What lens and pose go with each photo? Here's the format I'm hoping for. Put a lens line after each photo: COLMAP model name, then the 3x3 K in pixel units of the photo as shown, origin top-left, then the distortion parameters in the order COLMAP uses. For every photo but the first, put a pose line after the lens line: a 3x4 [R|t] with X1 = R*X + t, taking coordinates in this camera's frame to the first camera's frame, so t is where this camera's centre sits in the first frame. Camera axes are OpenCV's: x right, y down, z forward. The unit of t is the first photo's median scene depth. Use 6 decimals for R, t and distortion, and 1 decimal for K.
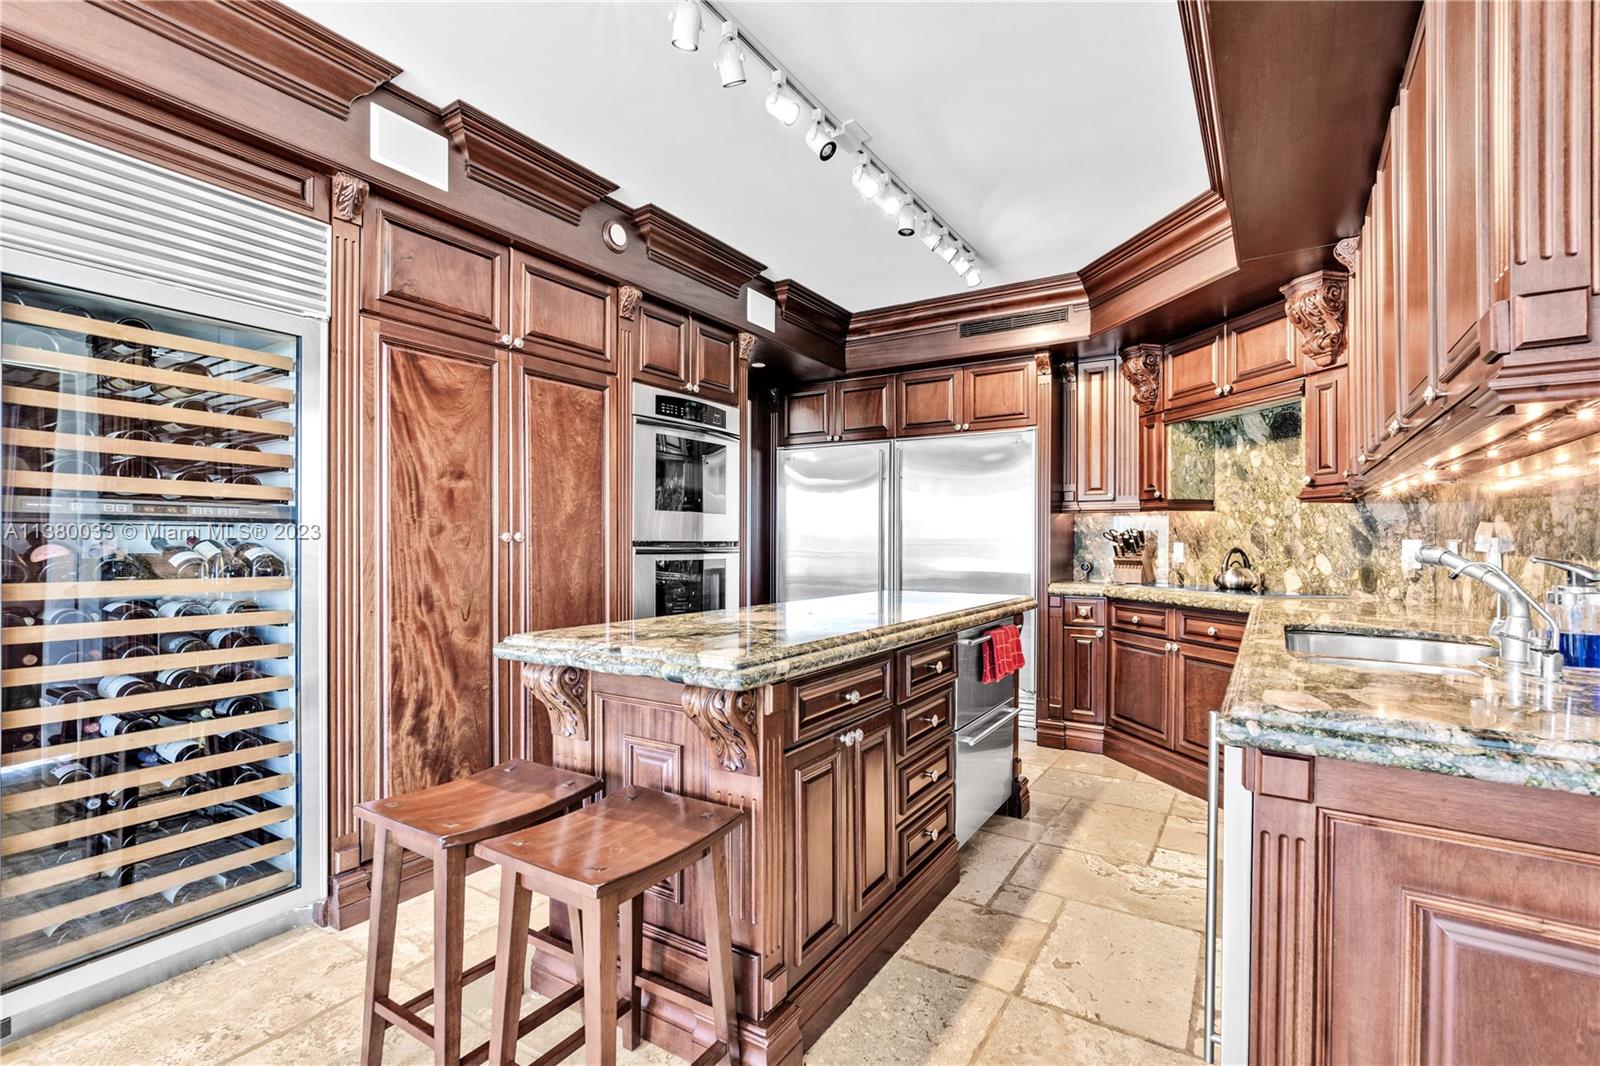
lens RADIAL K [[737.6, 0, 807.9], [0, 737.6, 538.7], [0, 0, 1]] dist [-0.000583, 0.001330]
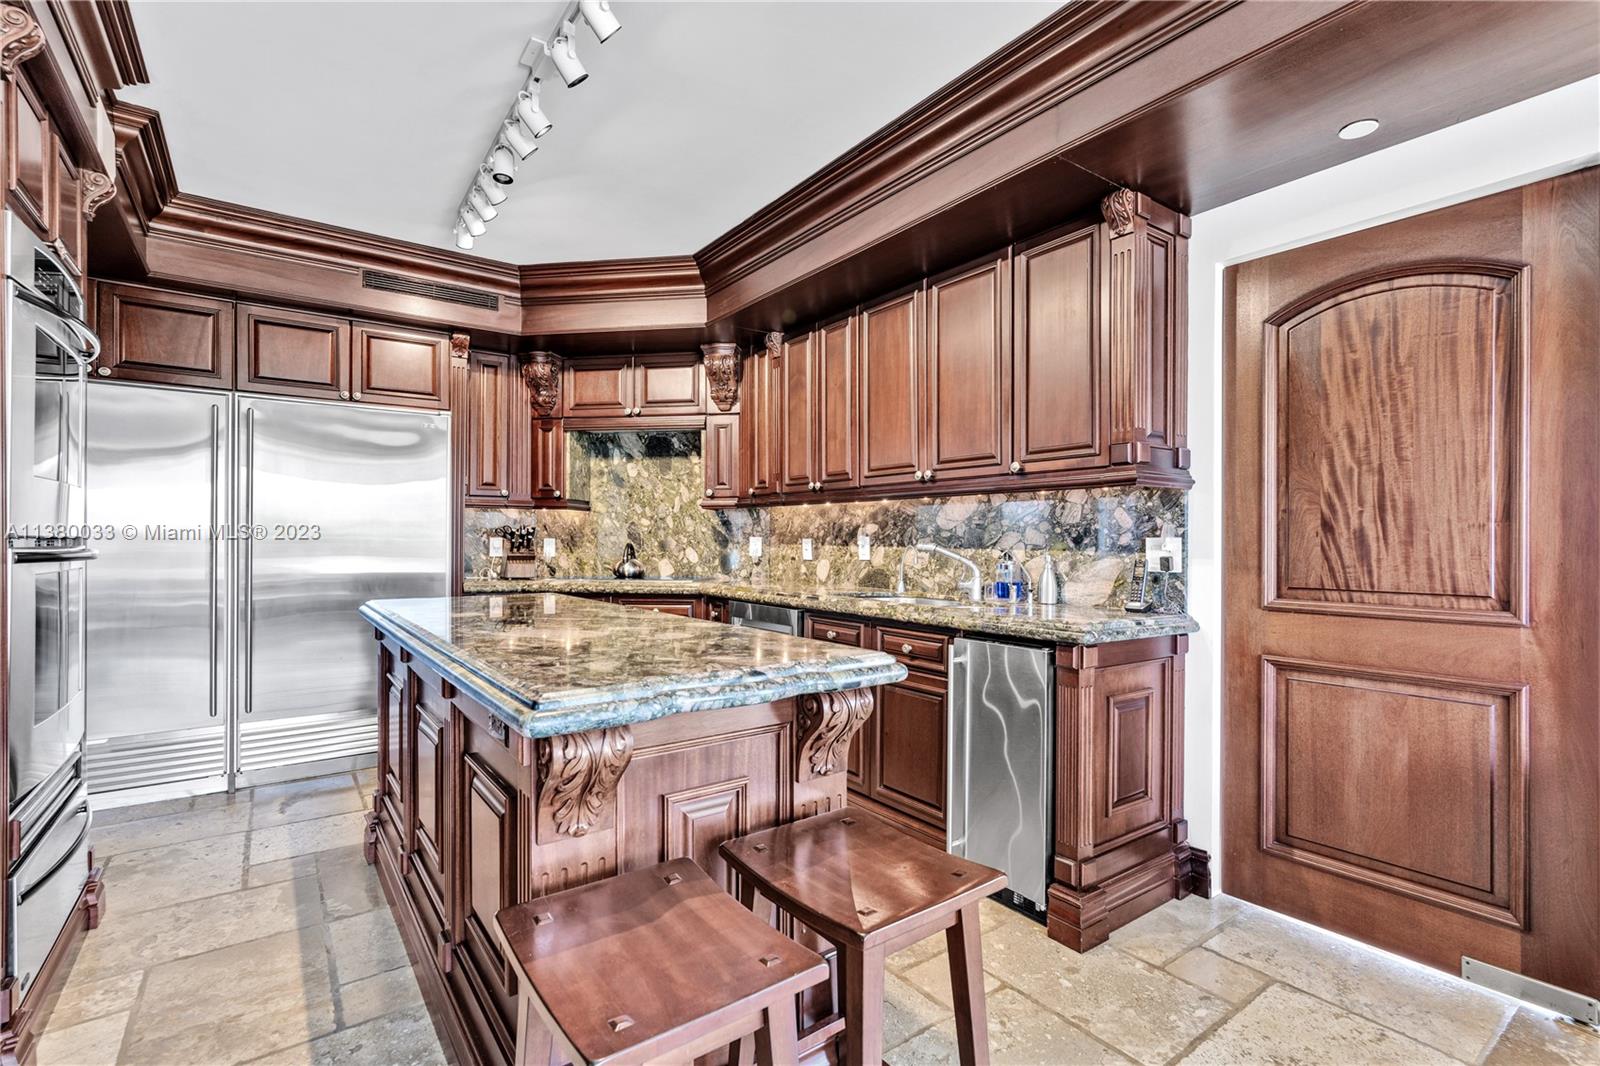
lens RADIAL K [[737.6, 0, 807.9], [0, 737.6, 538.7], [0, 0, 1]] dist [-0.000583, 0.001330]
pose [[0.371351, -0.001259, 0.928492, -0.418915], [-0.006680, 0.999970, 0.004027, -0.001546], [-0.928468, -0.007698, 0.371332, 0.274001]]
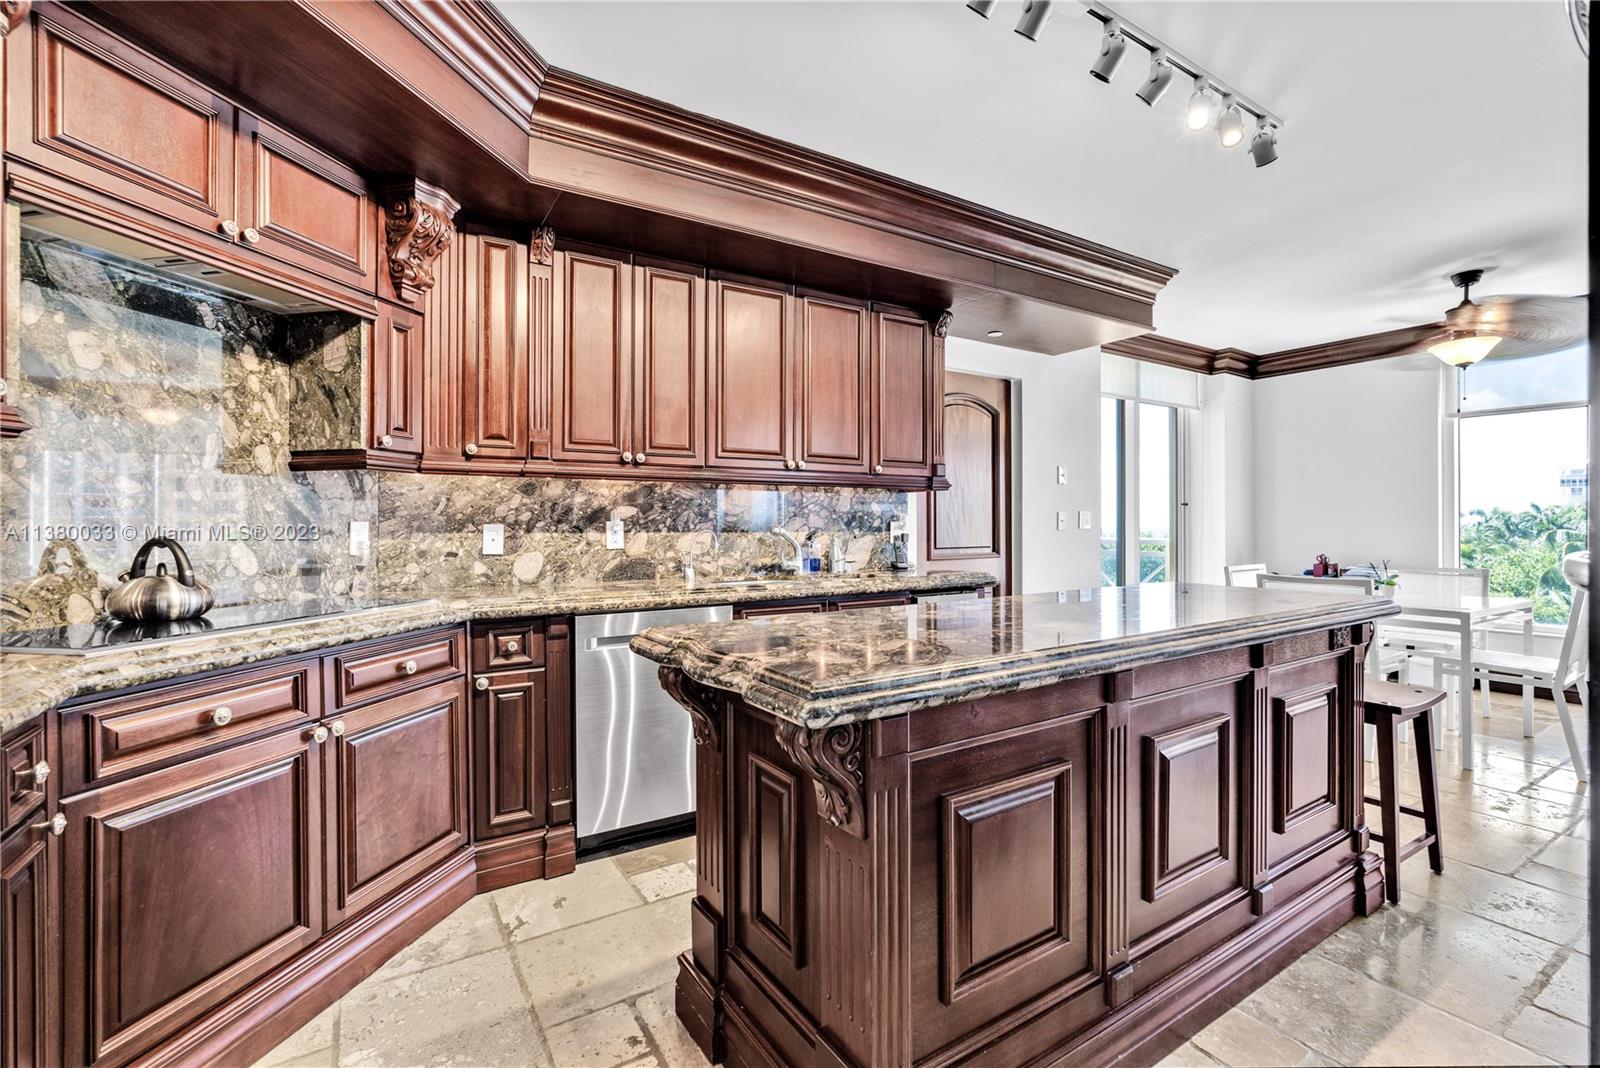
lens RADIAL K [[723.6, 0, 800.9], [0, 723.6, 522.8], [0, 0, 1]] dist [-0.002577, 0.000245]
pose [[-0.899226, 0.000063, 0.437484, -0.013098], [-0.001855, 0.999990, -0.003955, 0.003915], [-0.437480, -0.004368, -0.899218, 1.213211]]
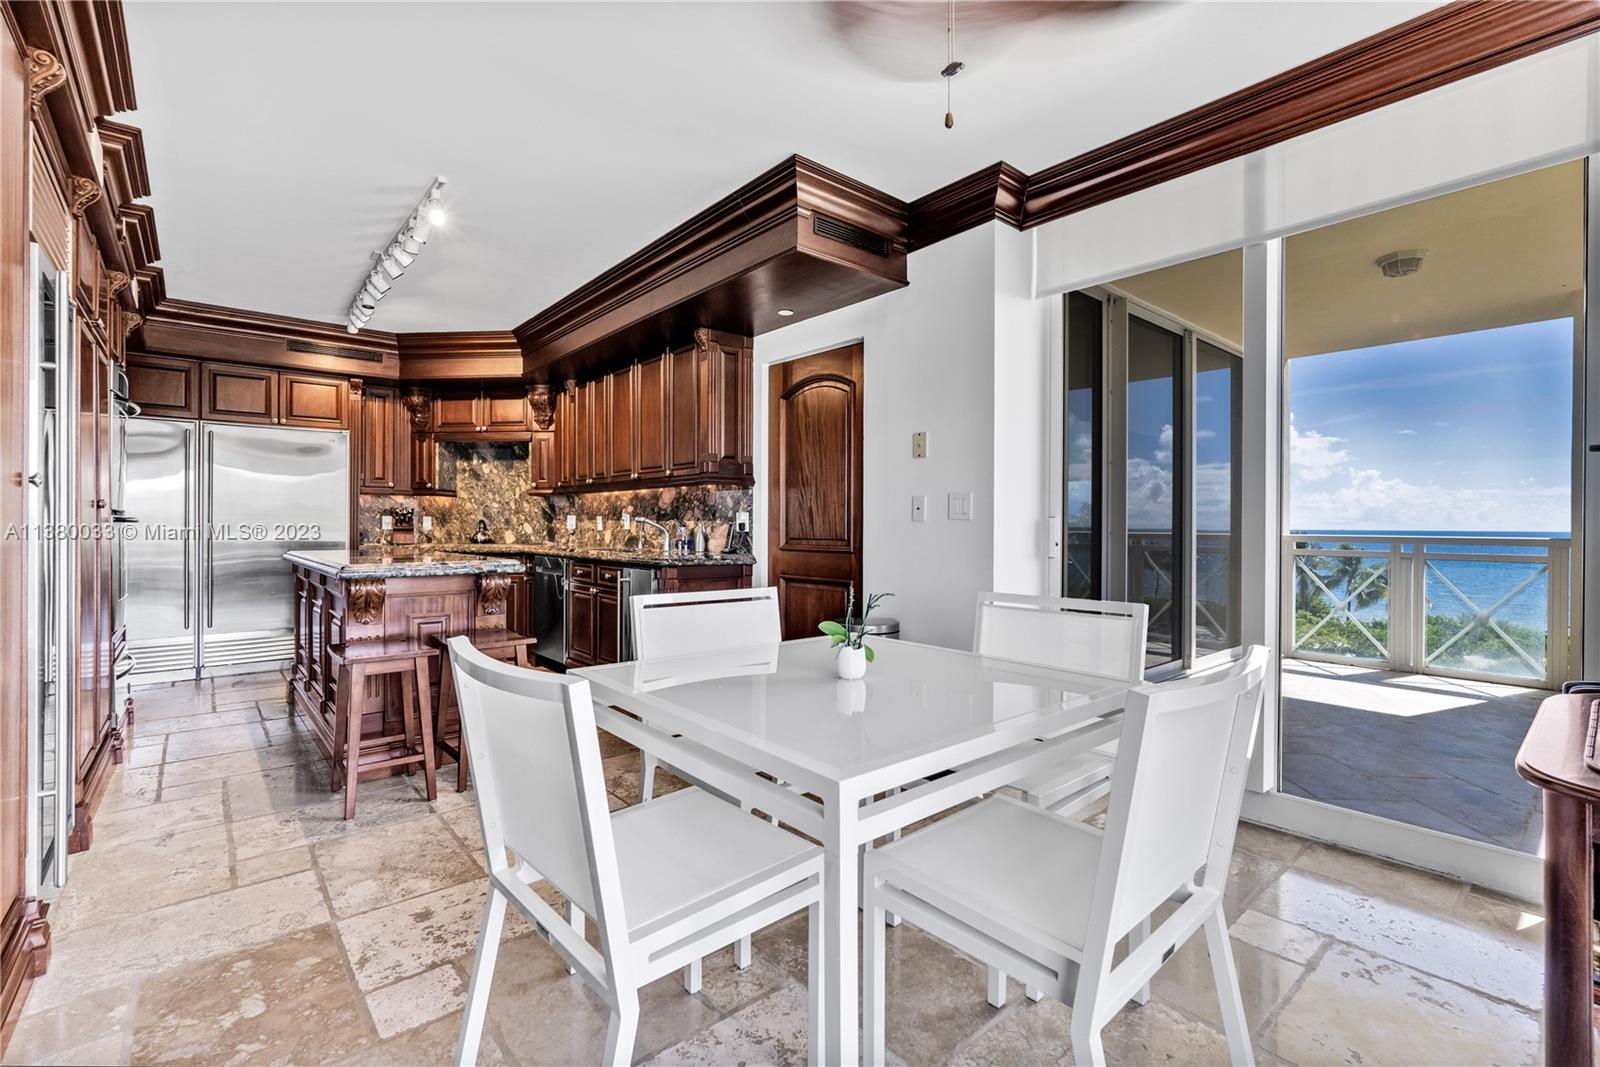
lens RADIAL K [[723.6, 0, 800.9], [0, 723.6, 522.3], [0, 0, 1]] dist [-0.002577, 0.000245]
pose [[0.310547, -0.000231, 0.950558, -0.781430], [-0.005474, 0.999983, 0.002031, 0.010861], [-0.950542, -0.005834, 0.310541, -0.235288]]
